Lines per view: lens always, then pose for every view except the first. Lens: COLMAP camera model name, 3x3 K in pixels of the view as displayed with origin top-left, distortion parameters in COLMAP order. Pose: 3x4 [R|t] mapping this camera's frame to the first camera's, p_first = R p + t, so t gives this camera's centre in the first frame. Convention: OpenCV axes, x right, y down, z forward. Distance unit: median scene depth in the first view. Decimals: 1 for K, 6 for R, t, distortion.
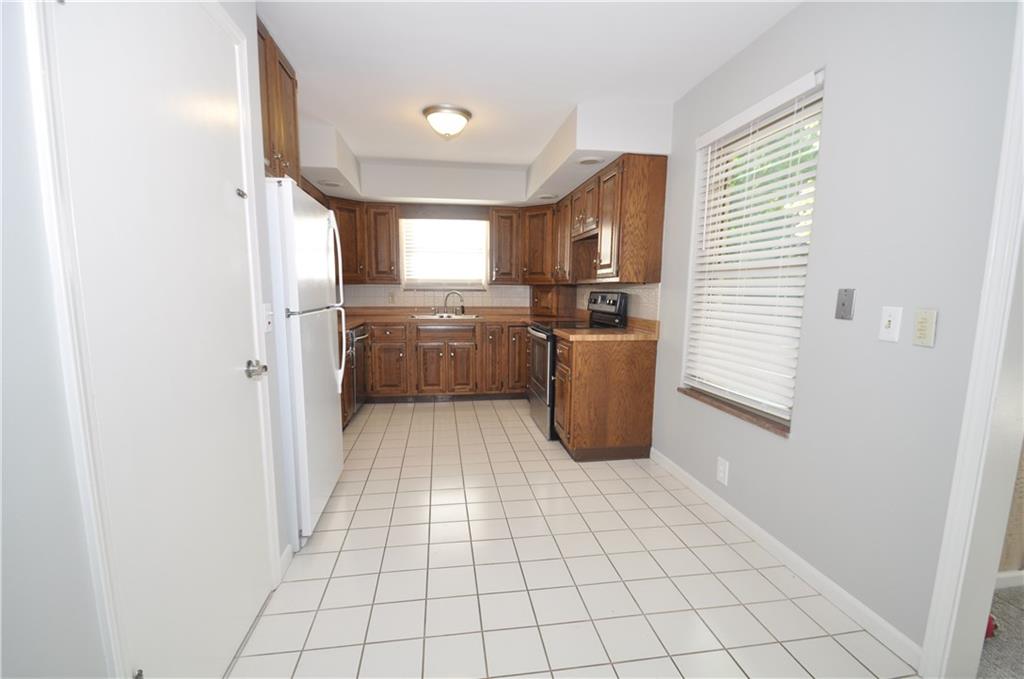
lens RADIAL K [[470.2, 0, 512.8], [0, 470.2, 342.5], [0, 0, 1]] dist [0.019495, -0.000085]
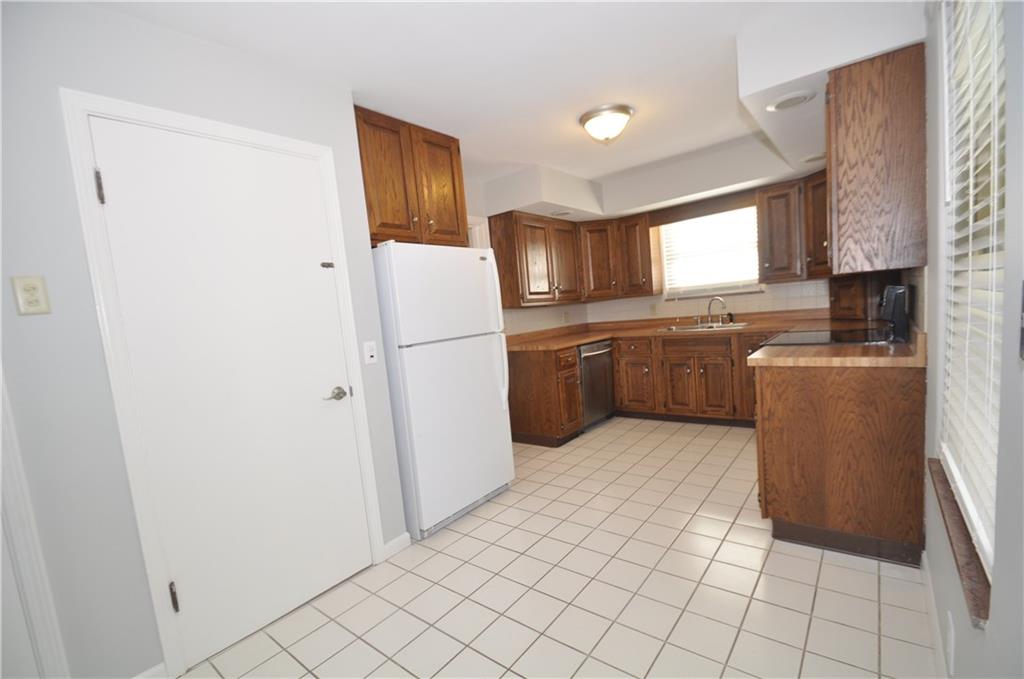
lens RADIAL K [[448.9, 0, 513.2], [0, 448.9, 345.9], [0, 0, 1]] dist [-0.001334, -0.000983]
pose [[0.674478, -0.009357, -0.738236, 0.254052], [0.012192, 0.999924, -0.001536, -0.024459], [0.738195, -0.007965, 0.674541, 0.182453]]
